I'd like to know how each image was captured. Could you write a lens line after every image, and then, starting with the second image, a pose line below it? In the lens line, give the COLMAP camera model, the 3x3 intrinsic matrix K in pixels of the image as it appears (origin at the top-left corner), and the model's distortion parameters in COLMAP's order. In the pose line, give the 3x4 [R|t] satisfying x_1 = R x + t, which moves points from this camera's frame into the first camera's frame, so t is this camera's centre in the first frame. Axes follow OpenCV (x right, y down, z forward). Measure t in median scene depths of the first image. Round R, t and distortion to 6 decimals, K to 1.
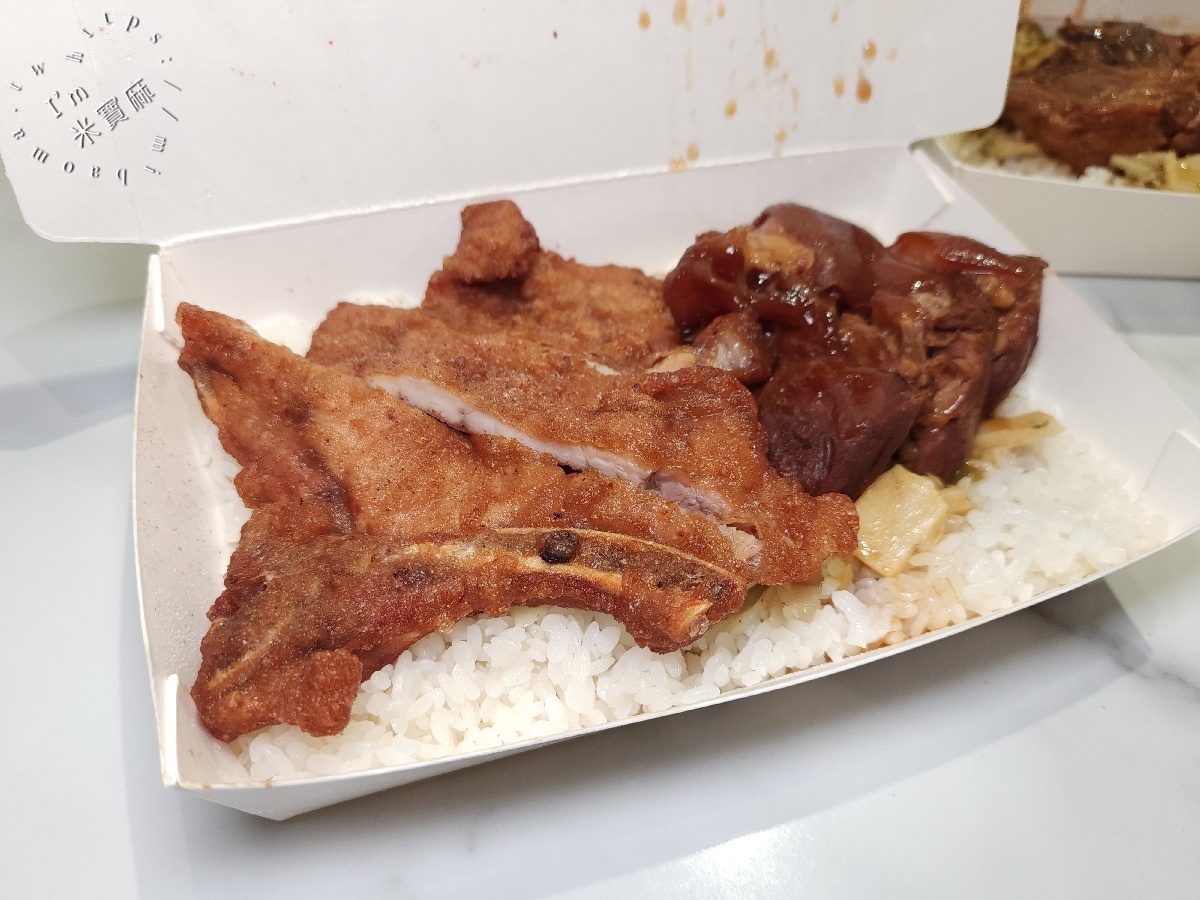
lens RADIAL K [[944.1, 0, 579.7], [0, 944.1, 430.5], [0, 0, 1]] dist [0.008775, -0.007522]
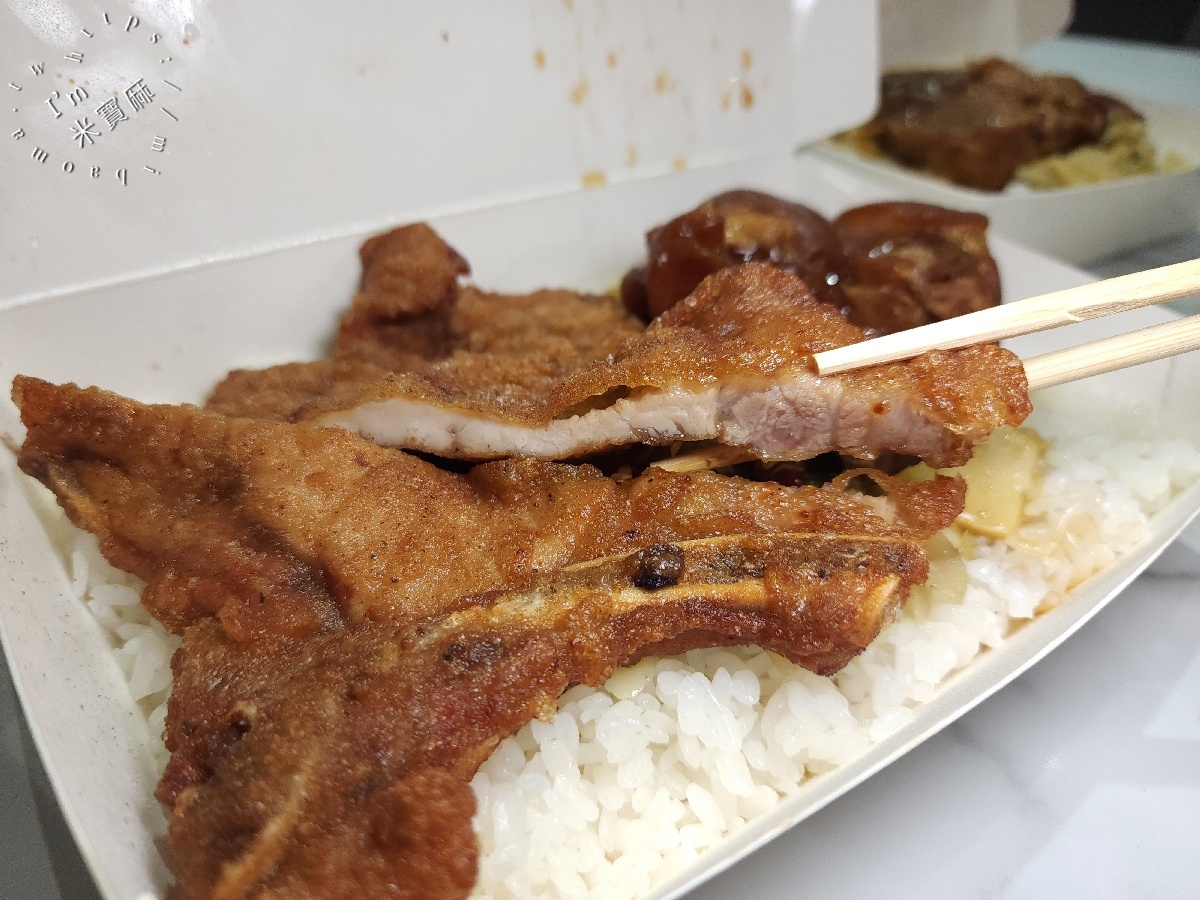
lens RADIAL K [[914.4, 0, 583.3], [0, 914.4, 387.1], [0, 0, 1]] dist [-0.008427, -0.003695]
pose [[0.951284, -0.166906, 0.259230, -0.204813], [0.219511, 0.957065, -0.189319, 0.097316], [-0.216502, 0.237000, 0.947079, 0.277562]]
